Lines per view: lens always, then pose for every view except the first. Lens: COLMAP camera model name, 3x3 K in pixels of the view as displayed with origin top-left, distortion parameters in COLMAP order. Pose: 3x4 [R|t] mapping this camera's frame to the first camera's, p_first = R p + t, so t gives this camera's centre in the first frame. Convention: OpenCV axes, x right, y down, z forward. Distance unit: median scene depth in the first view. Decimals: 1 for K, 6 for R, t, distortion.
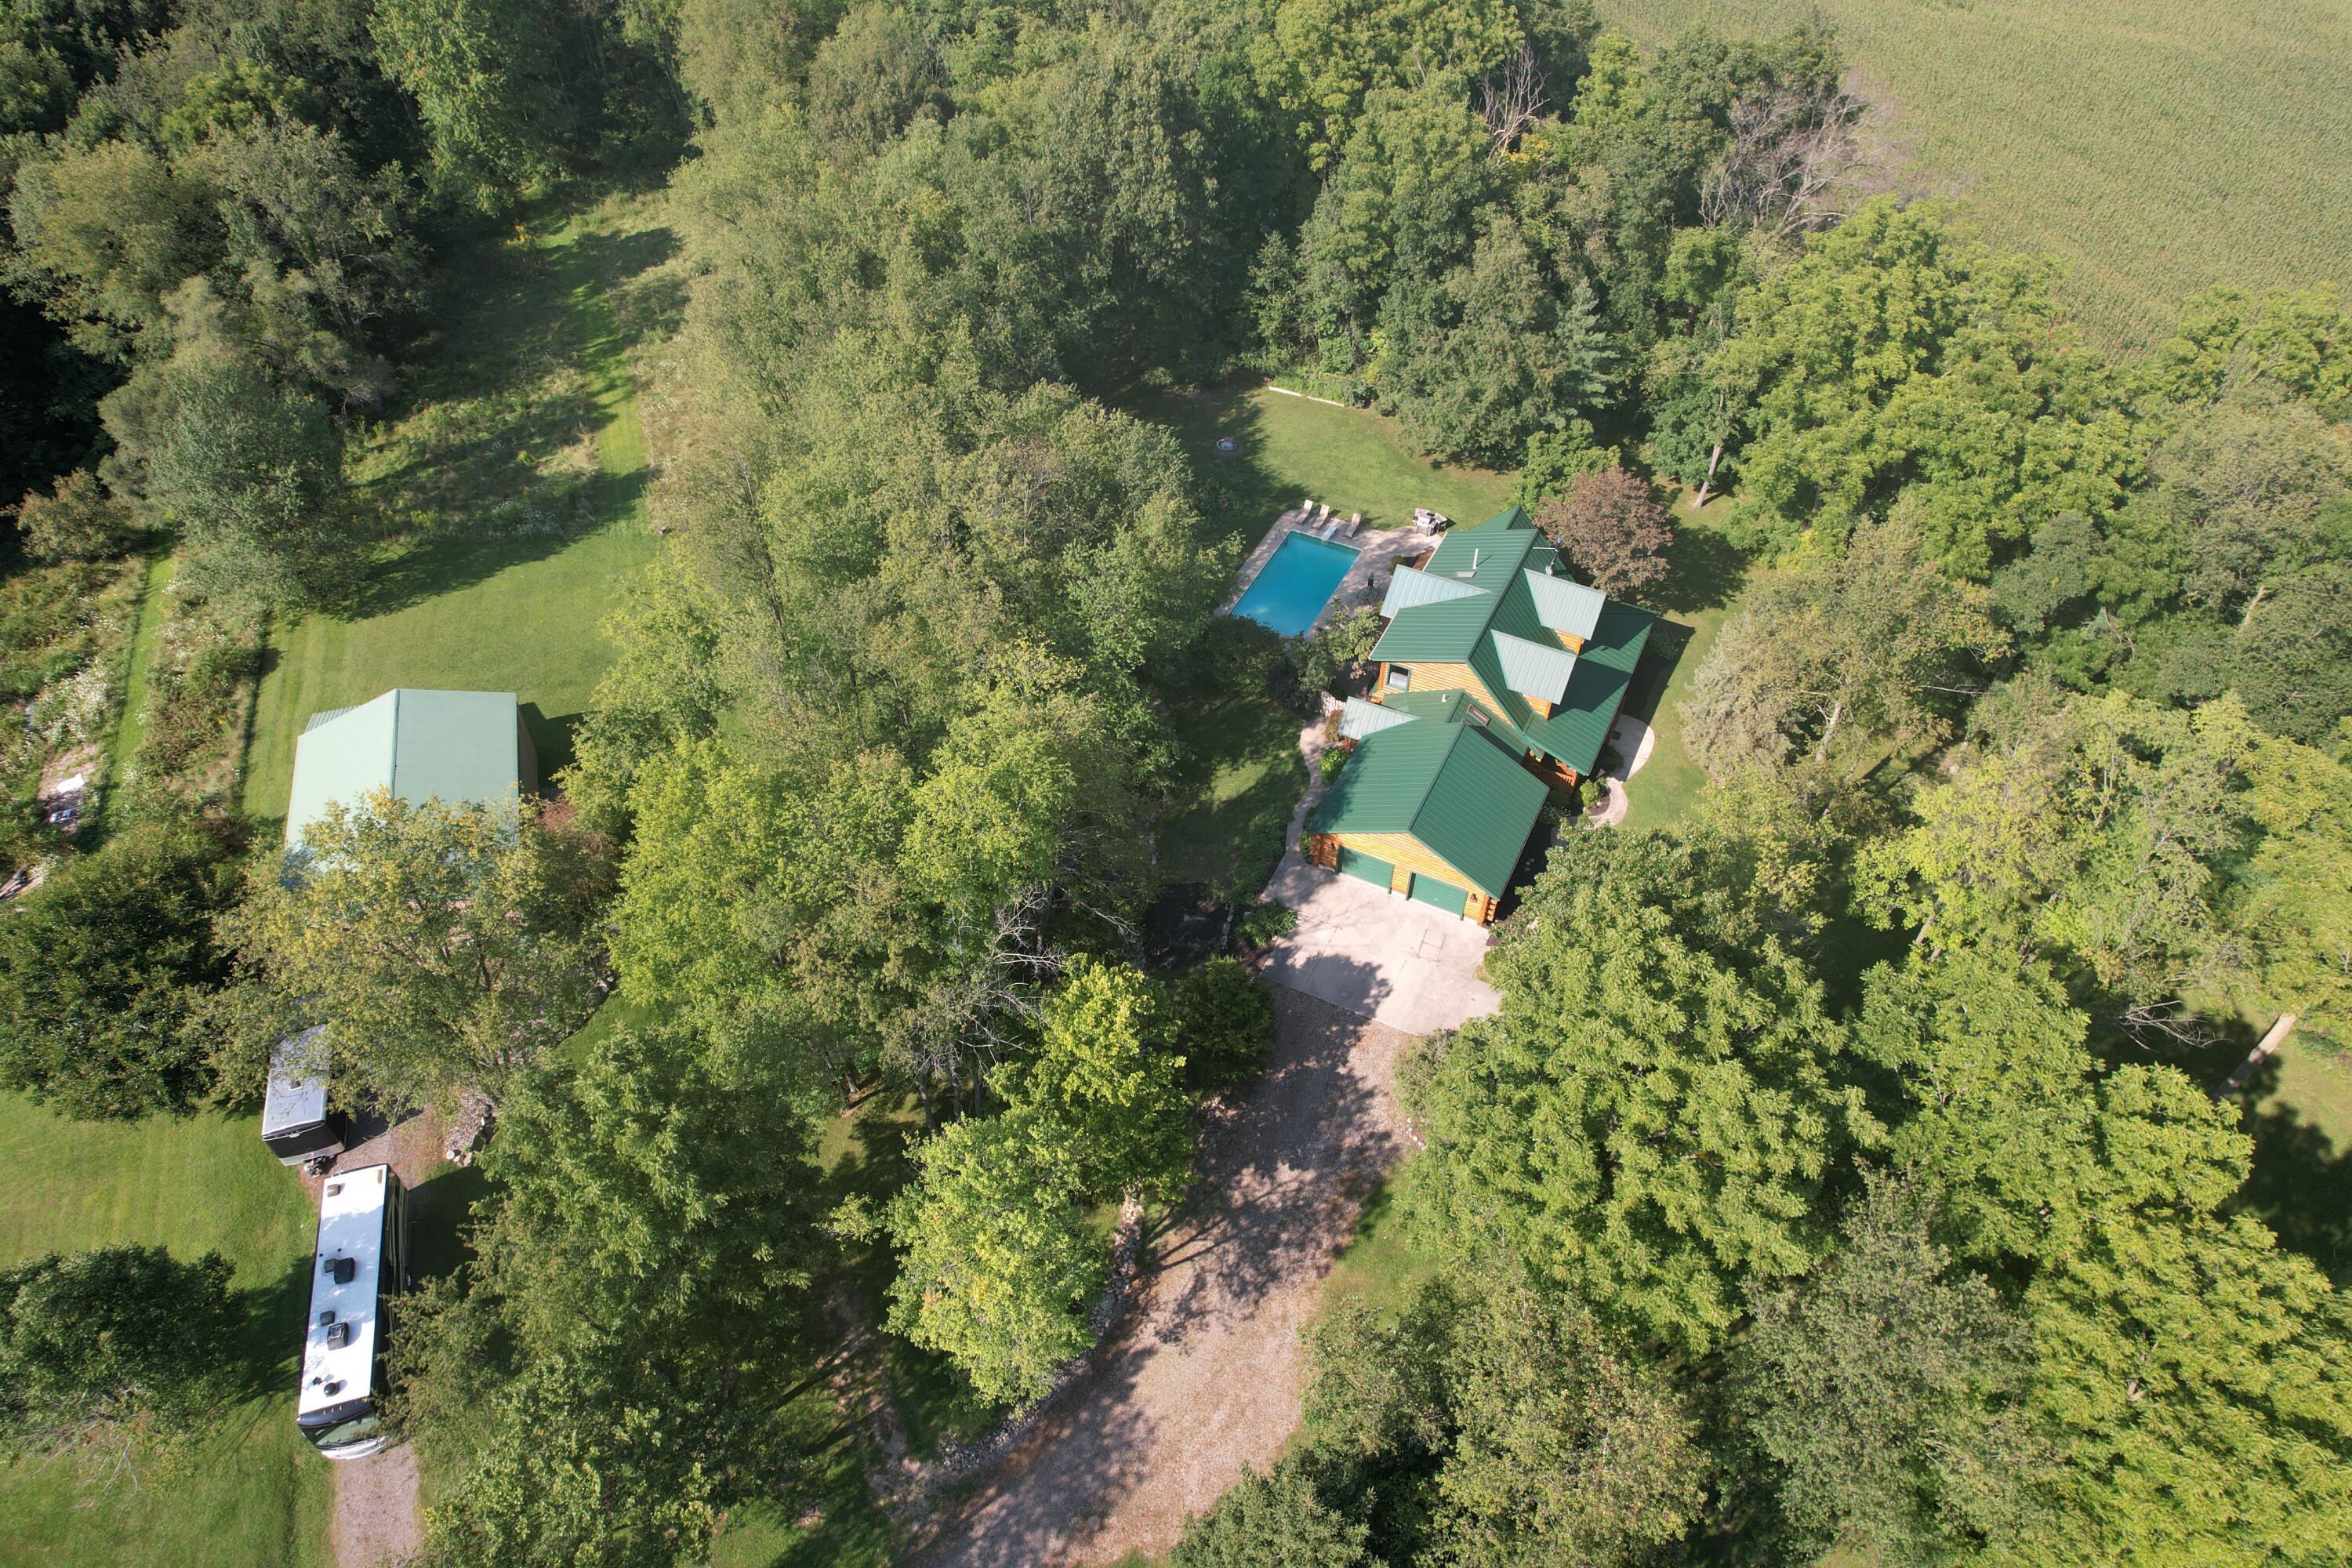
lens RADIAL K [[1472.7, 0, 1176.0], [0, 1472.7, 784.0], [0, 0, 1]] dist [-0.082177, 0.061137]
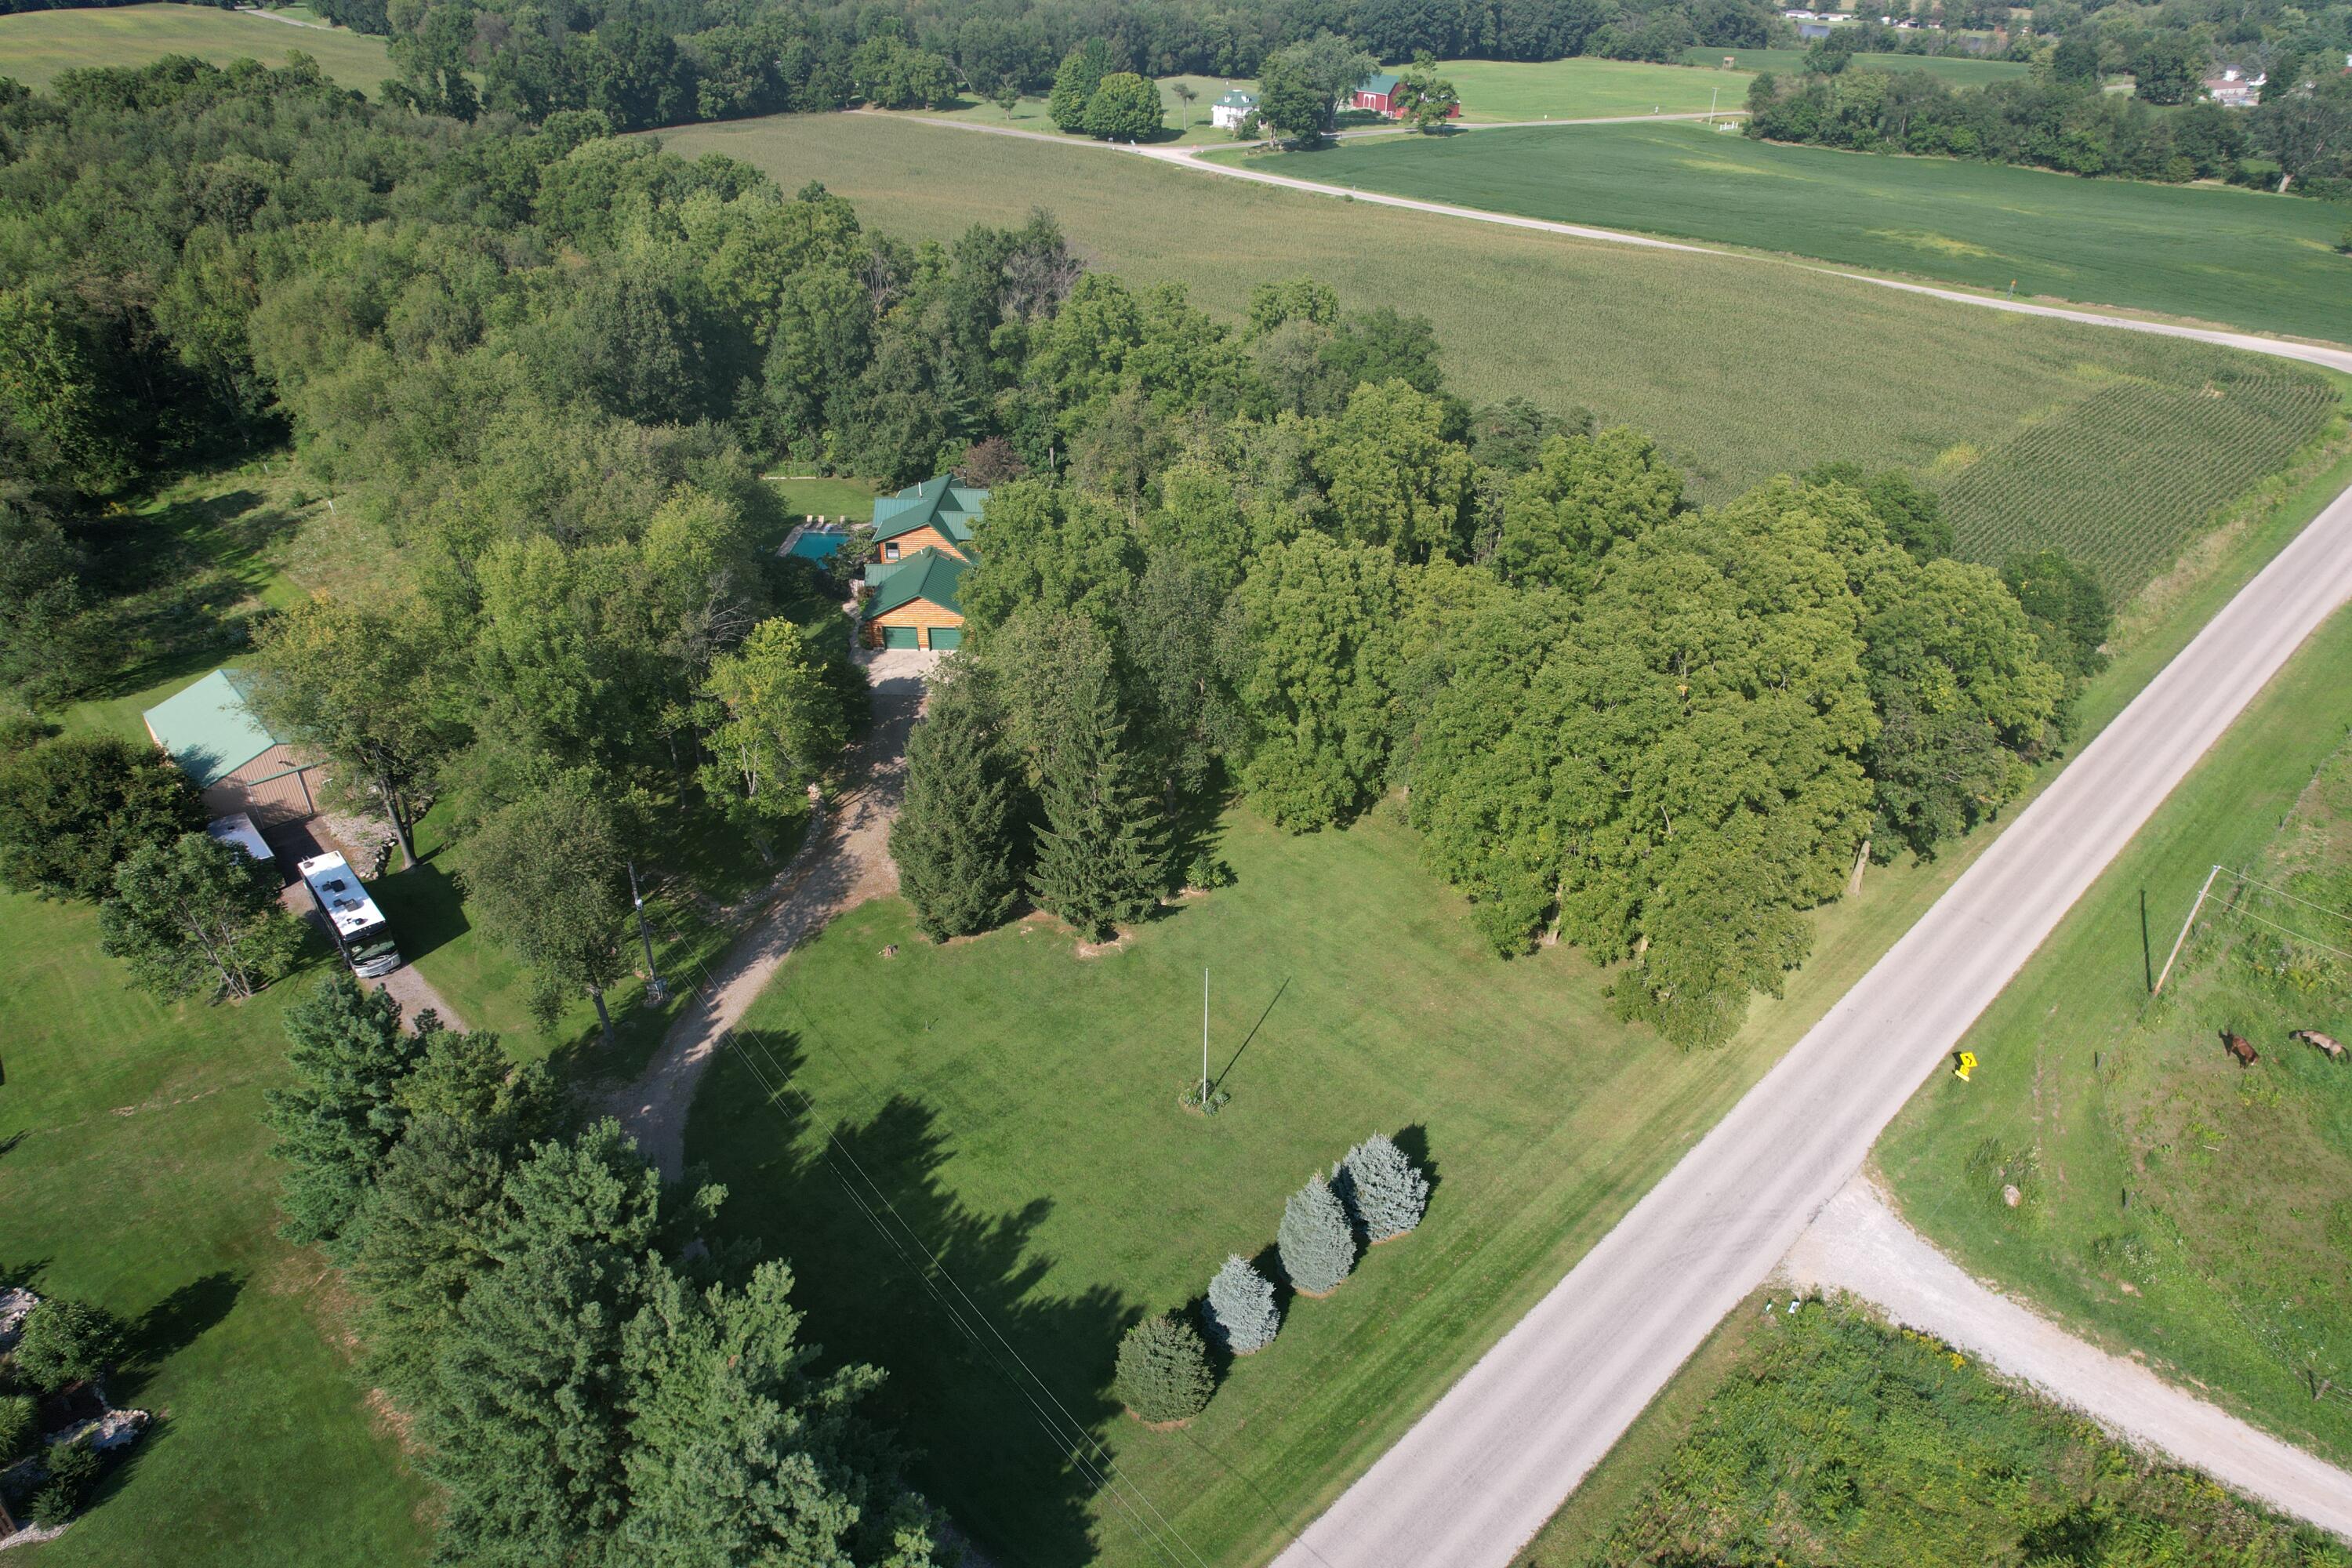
lens RADIAL K [[1472.7, 0, 1176.0], [0, 1472.7, 784.0], [0, 0, 1]] dist [-0.082177, 0.061137]
pose [[0.910545, -0.216966, 0.351901, -0.165418], [0.296029, 0.936362, -0.188659, 0.489533], [-0.288574, 0.275956, 0.916828, -0.457683]]
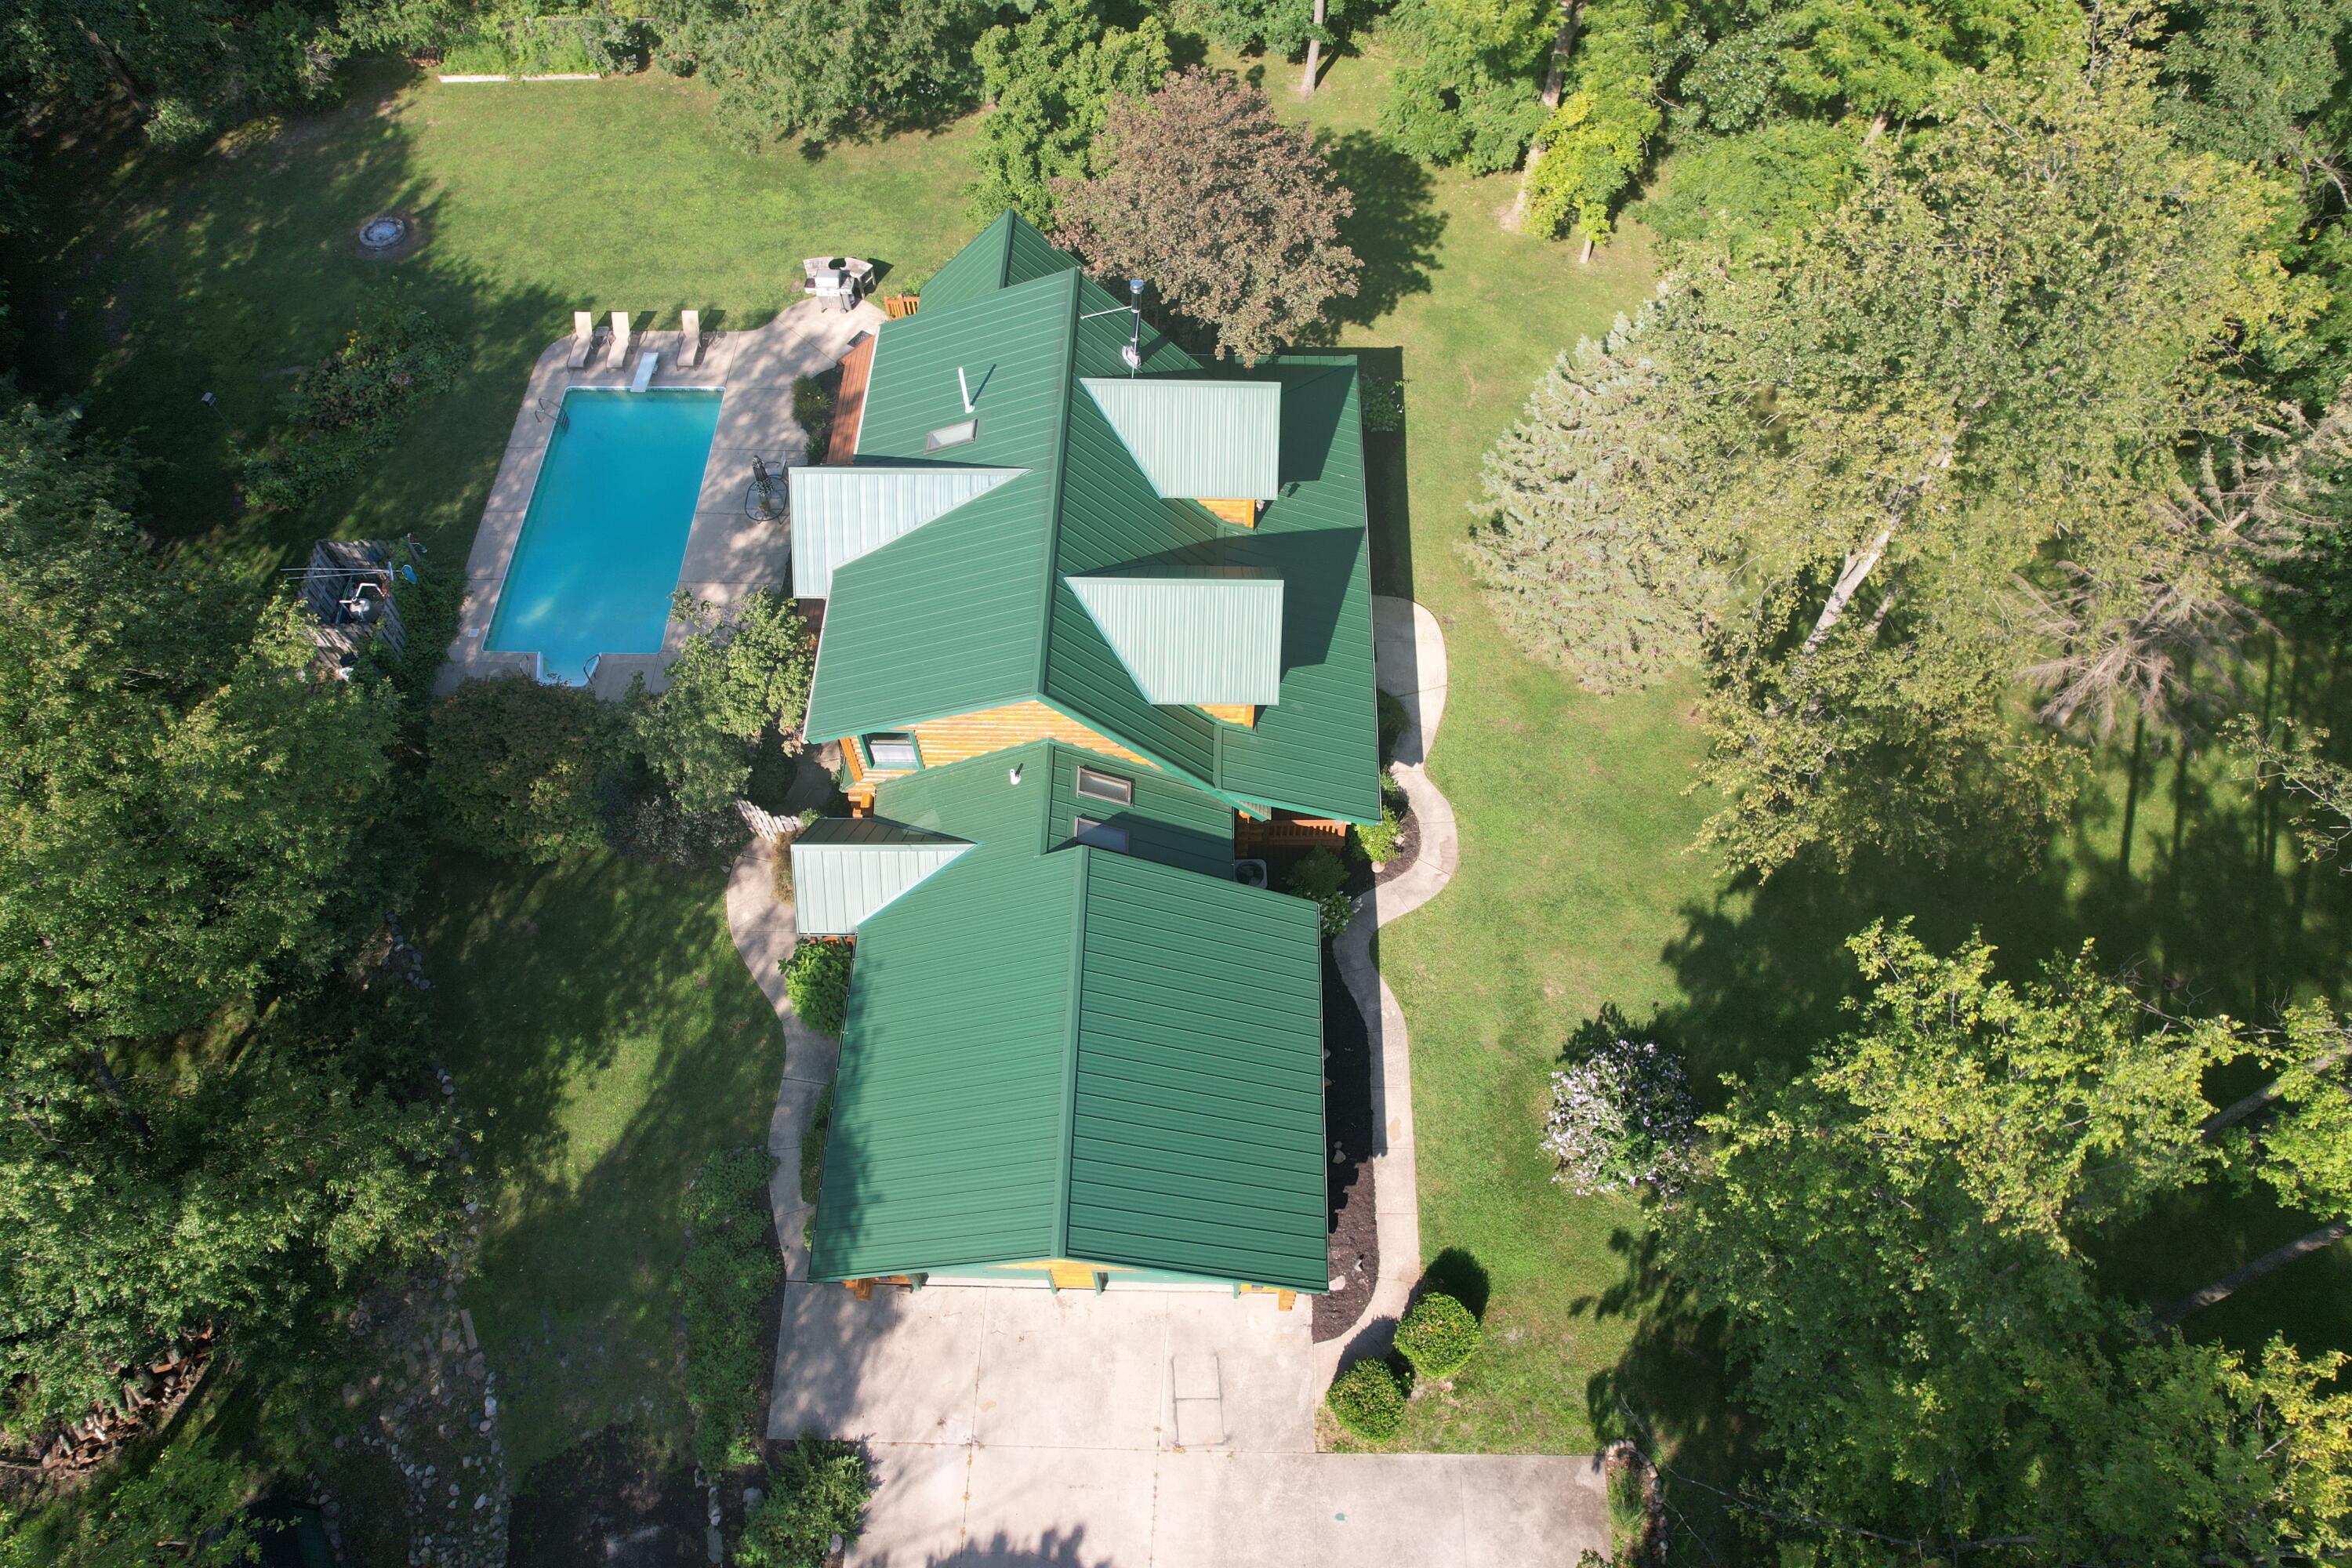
lens RADIAL K [[1472.7, 0, 1176.0], [0, 1472.7, 784.0], [0, 0, 1]] dist [-0.082177, 0.061137]
pose [[0.903576, -0.371246, 0.213838, 0.111066], [0.308428, 0.910097, 0.276760, -0.129162], [-0.297360, -0.184121, 0.936844, 0.495200]]
